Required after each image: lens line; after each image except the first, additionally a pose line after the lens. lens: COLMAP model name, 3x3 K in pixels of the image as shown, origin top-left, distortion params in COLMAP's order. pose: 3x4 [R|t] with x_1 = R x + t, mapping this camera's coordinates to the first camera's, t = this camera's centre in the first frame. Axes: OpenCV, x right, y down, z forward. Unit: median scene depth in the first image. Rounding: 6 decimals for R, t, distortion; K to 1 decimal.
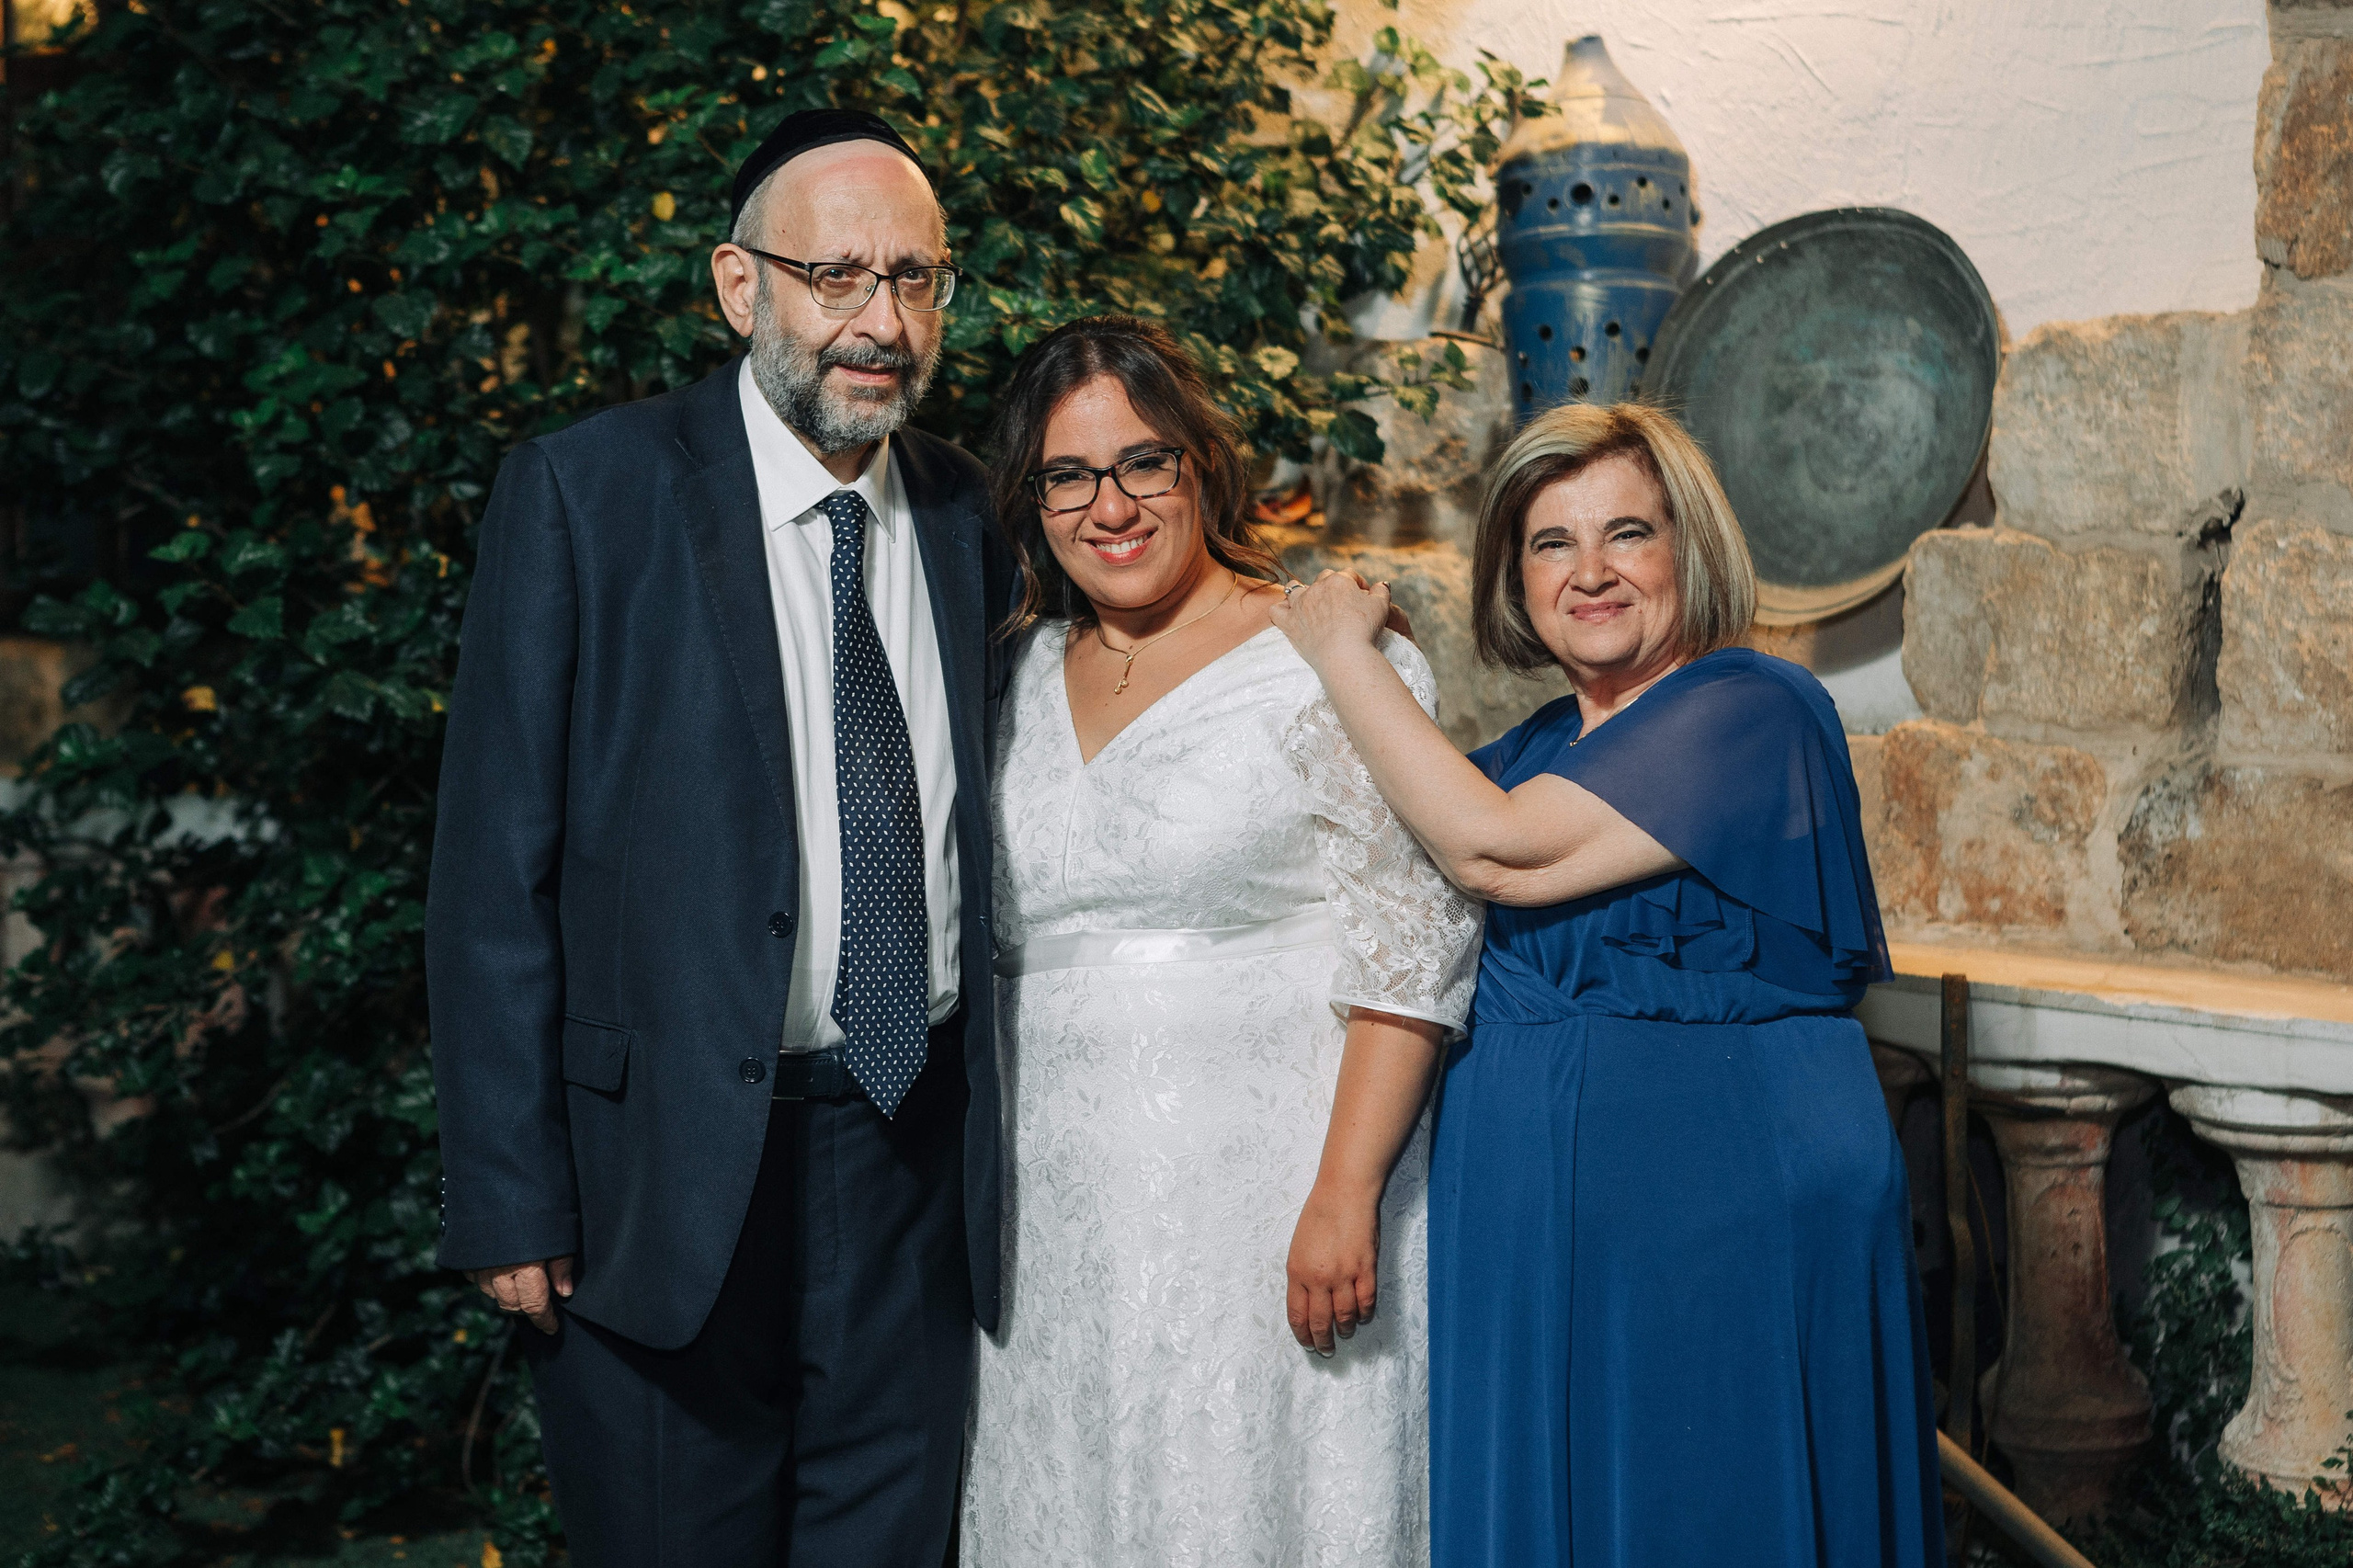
lens RADIAL K [[4544.5, 0, 1186.2], [0, 4544.5, 723.3], [0, 0, 1]] dist [0.479239, 0.000000]
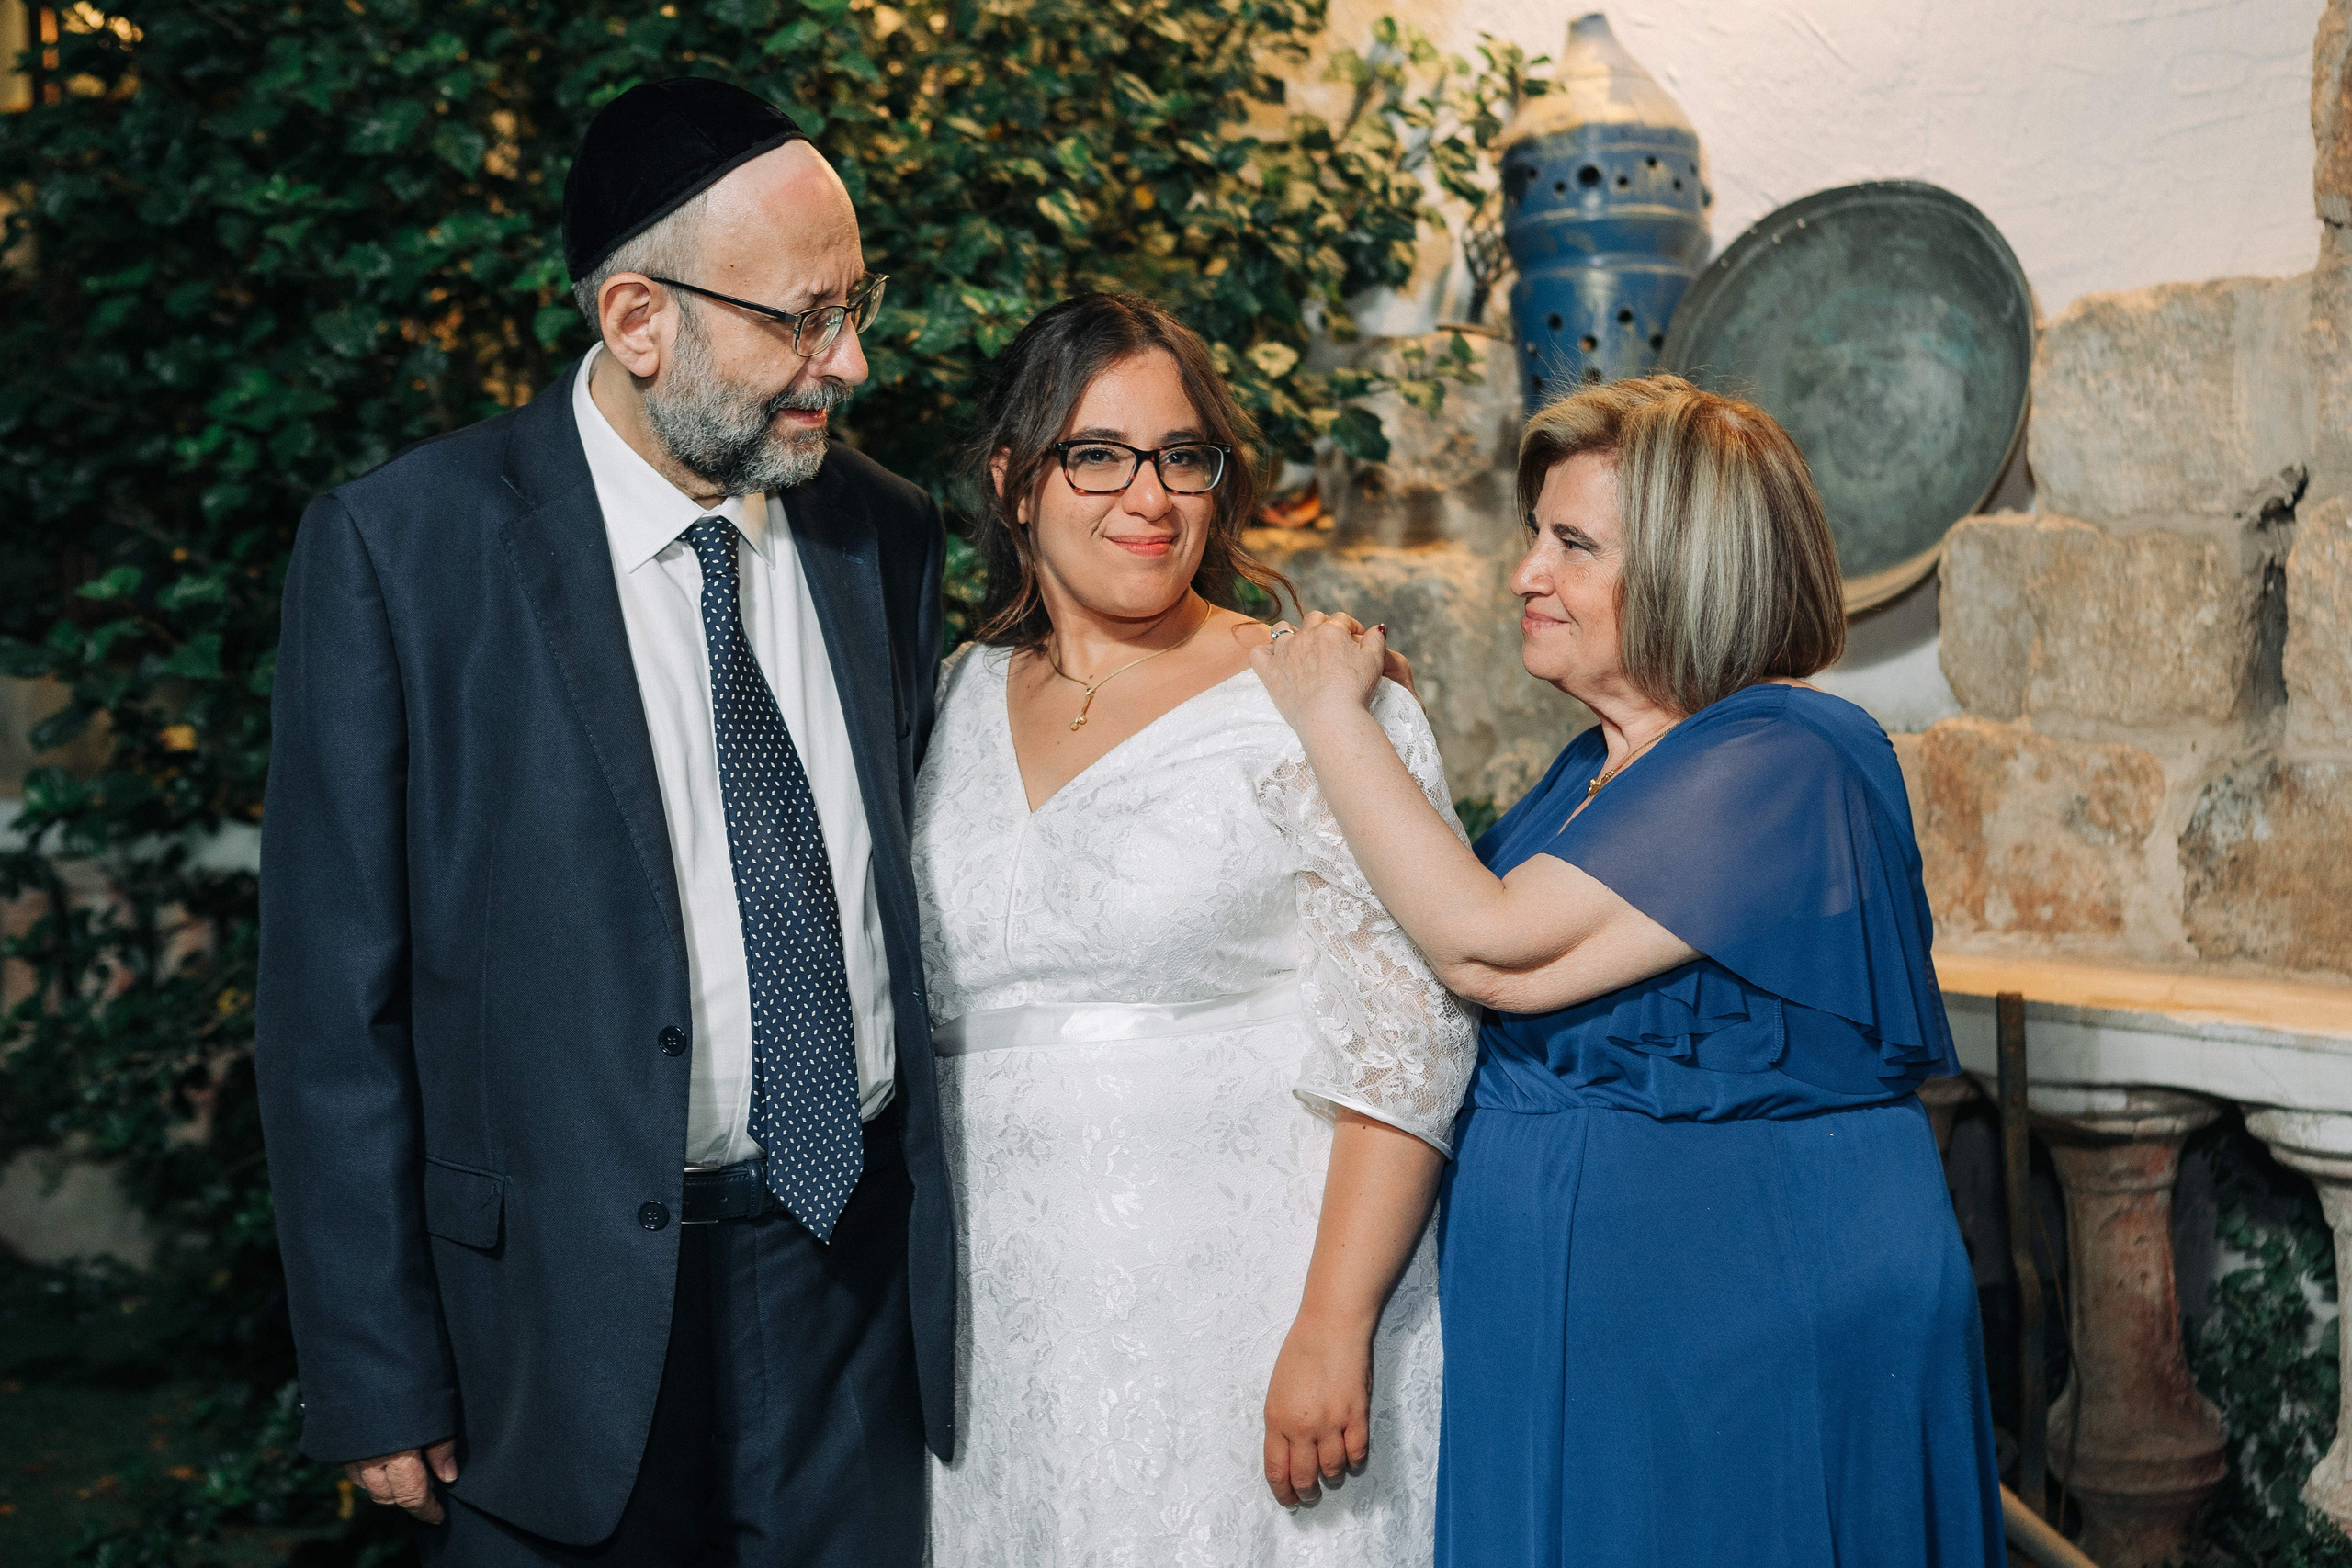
lens RADIAL K [[3722.0, 0, 1205.7], [0, 3722.0, 768.1], [0, 0, 1]] dist [0.264446, 0.000000]
pose [[0.999540, -0.026235, -0.015190, 0.014882], [0.026592, 0.999364, 0.023778, -0.012546], [0.014557, -0.024171, 0.999602, 0.214092]]
